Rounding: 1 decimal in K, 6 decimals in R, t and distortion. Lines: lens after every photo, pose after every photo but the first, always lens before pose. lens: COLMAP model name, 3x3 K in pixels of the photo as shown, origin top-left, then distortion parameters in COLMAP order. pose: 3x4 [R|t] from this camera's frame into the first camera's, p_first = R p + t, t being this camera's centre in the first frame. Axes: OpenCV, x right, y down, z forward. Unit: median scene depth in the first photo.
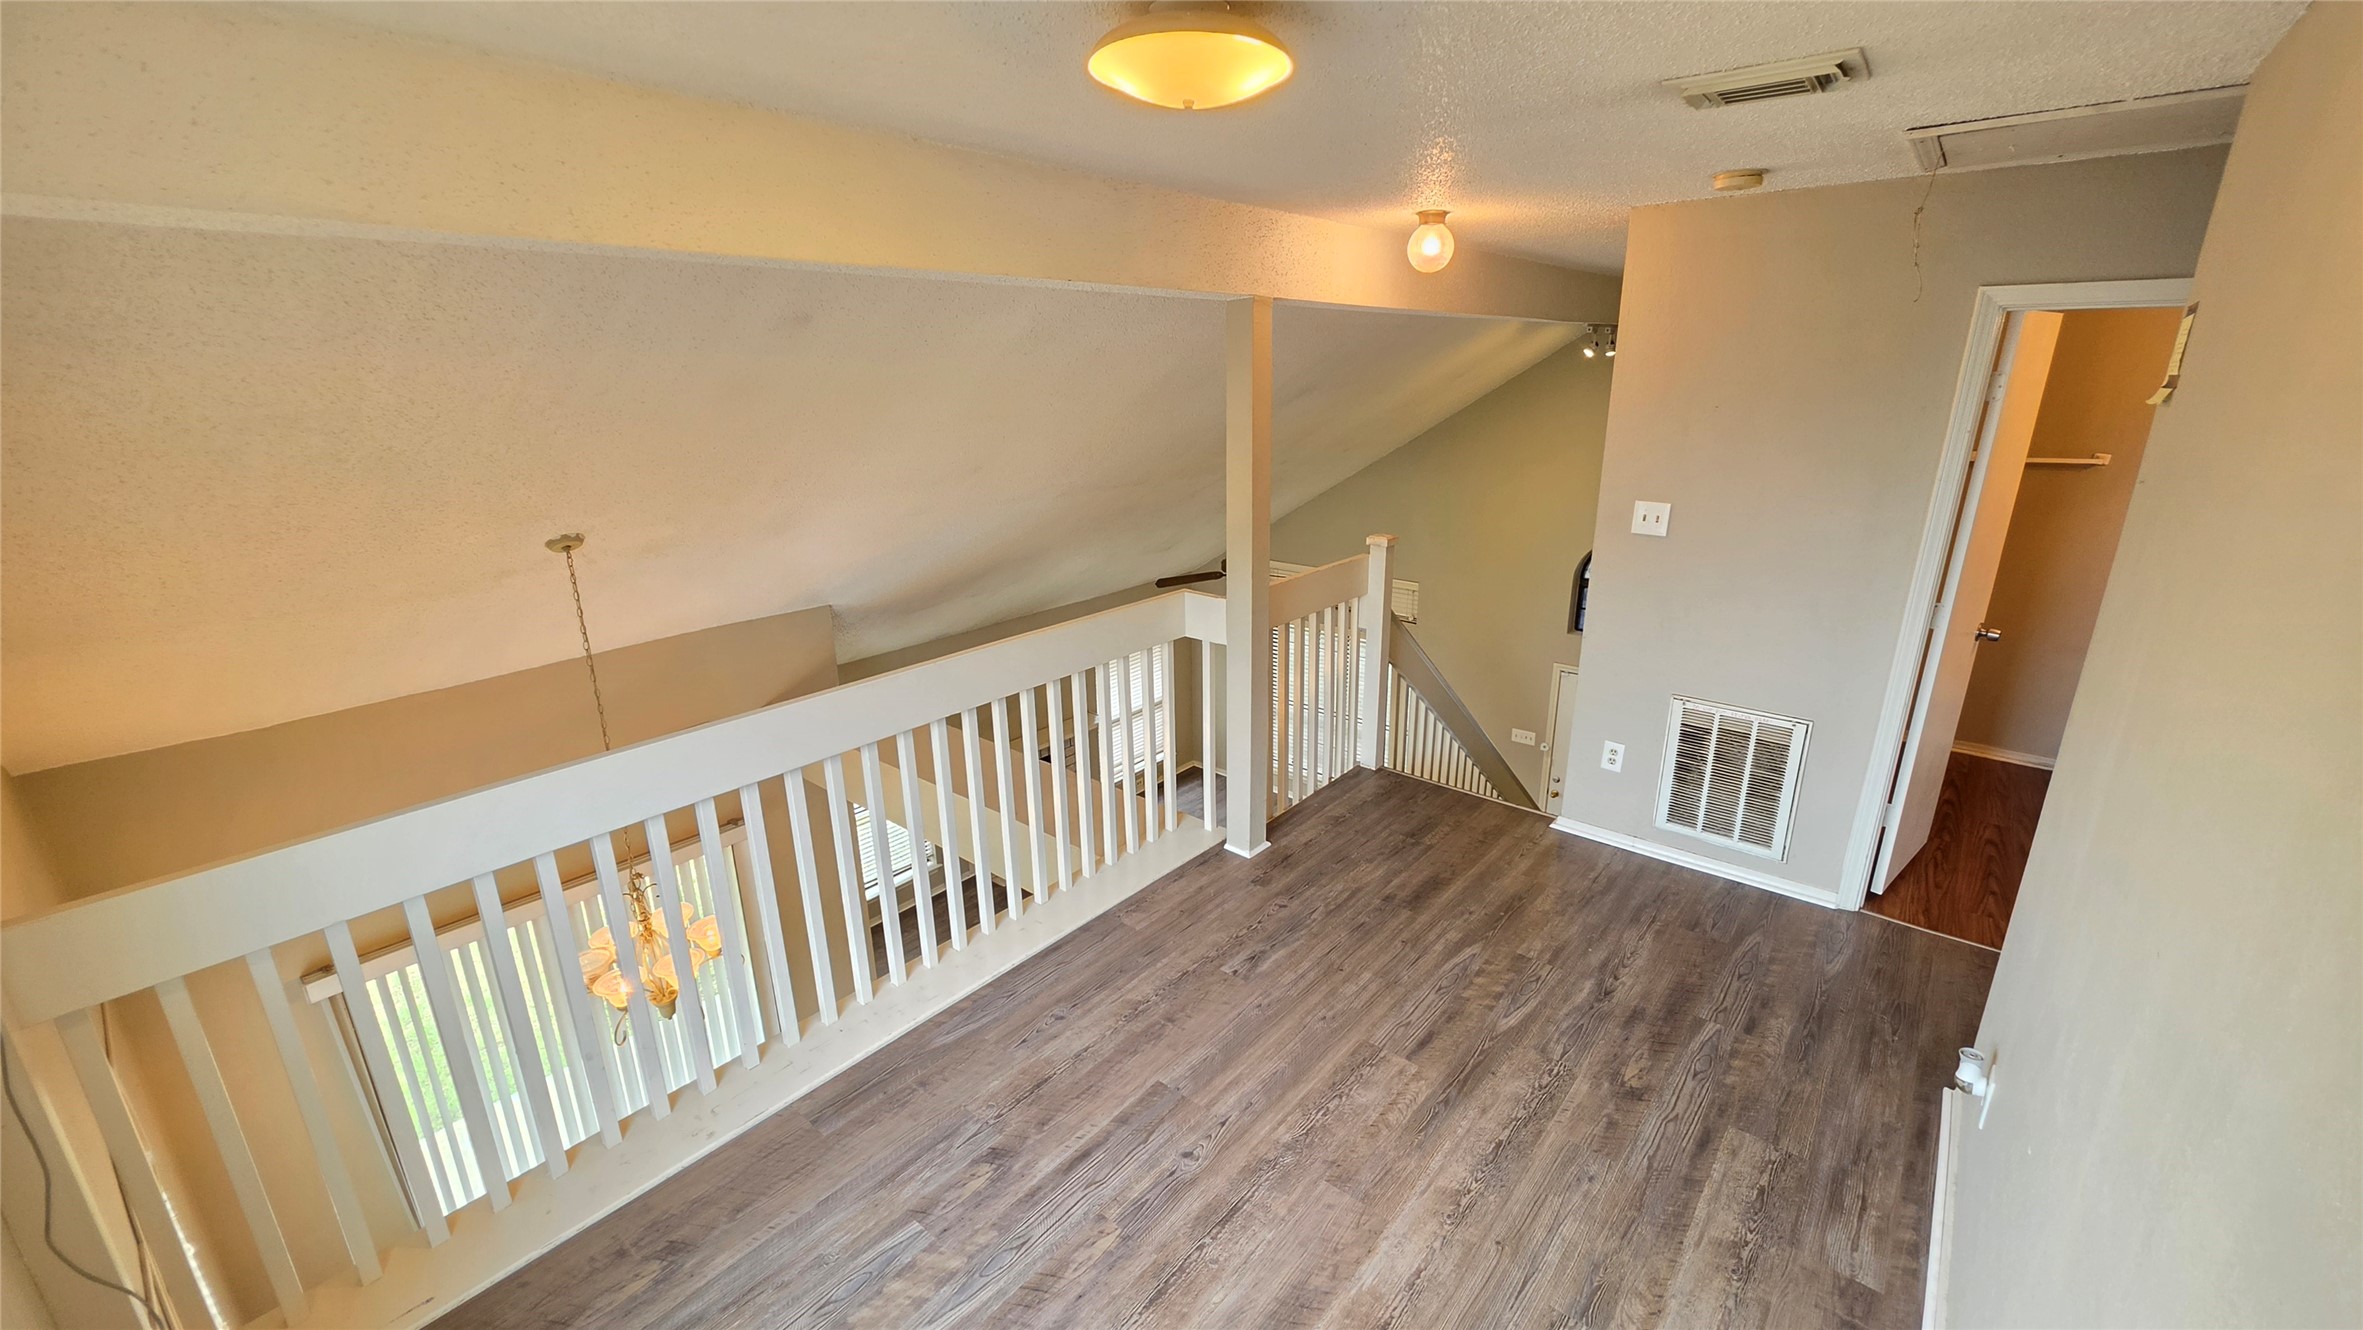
lens RADIAL K [[946.6, 0, 1182.6], [0, 946.6, 659.5], [0, 0, 1]] dist [-0.006651, 0.001931]
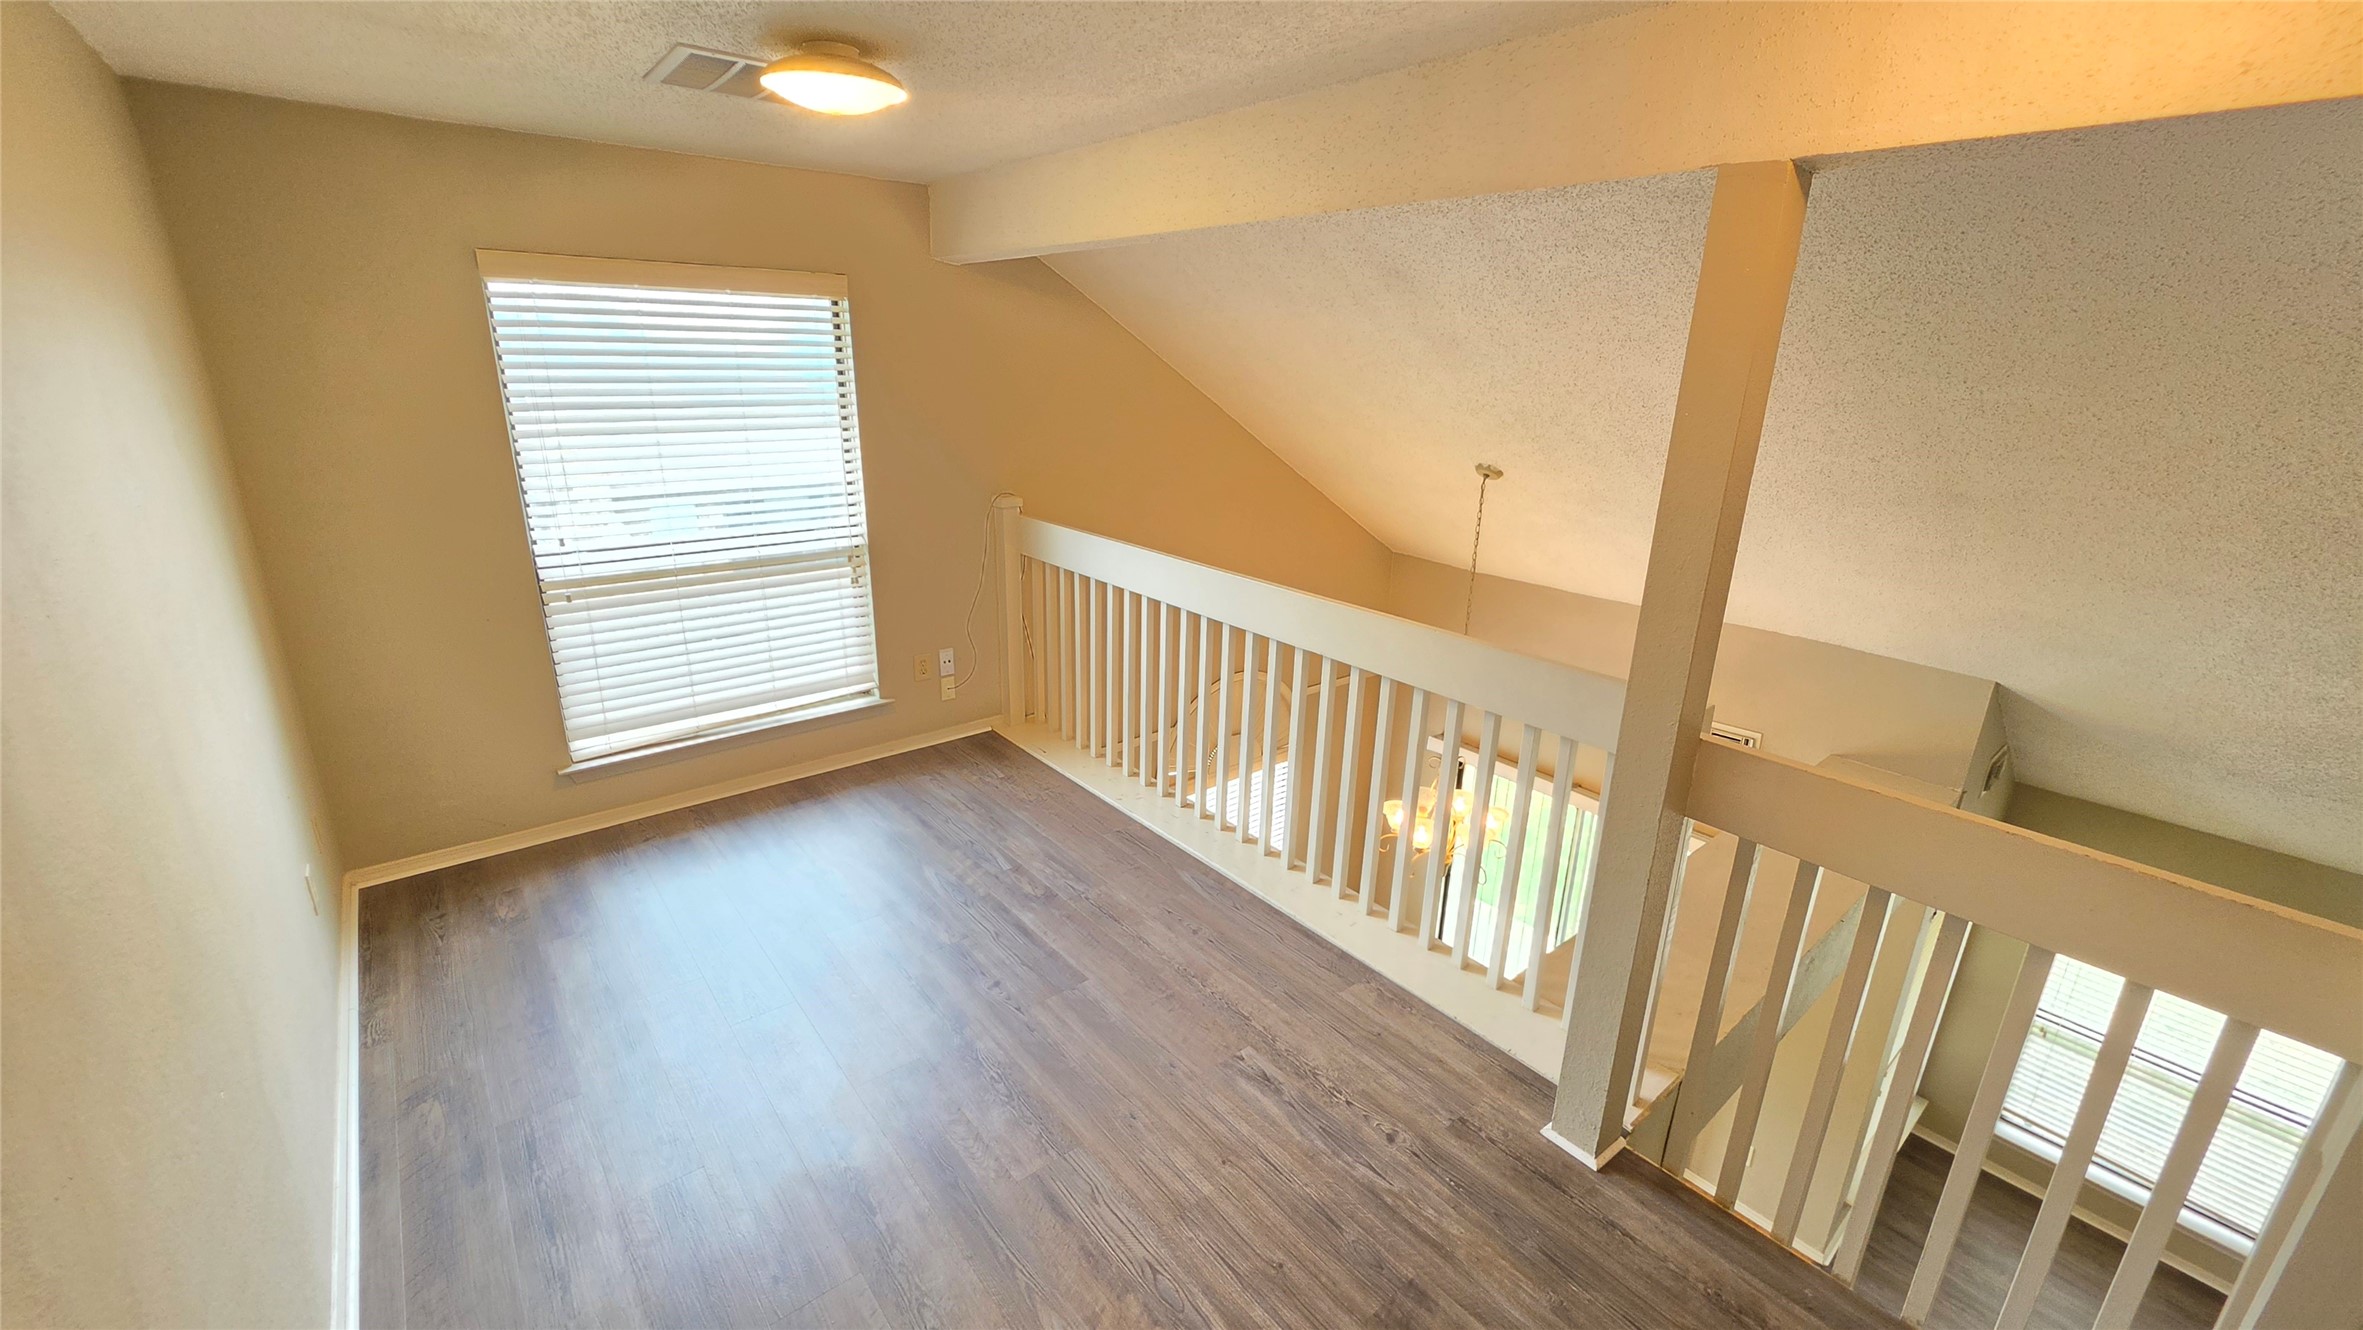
lens RADIAL K [[946.6, 0, 1183.9], [0, 946.6, 658.0], [0, 0, 1]] dist [-0.006651, 0.001931]
pose [[-0.179509, 0.312985, -0.932640, 0.783947], [-0.313116, 0.880559, 0.355774, -0.271949], [0.932596, 0.355890, -0.060068, 0.961989]]
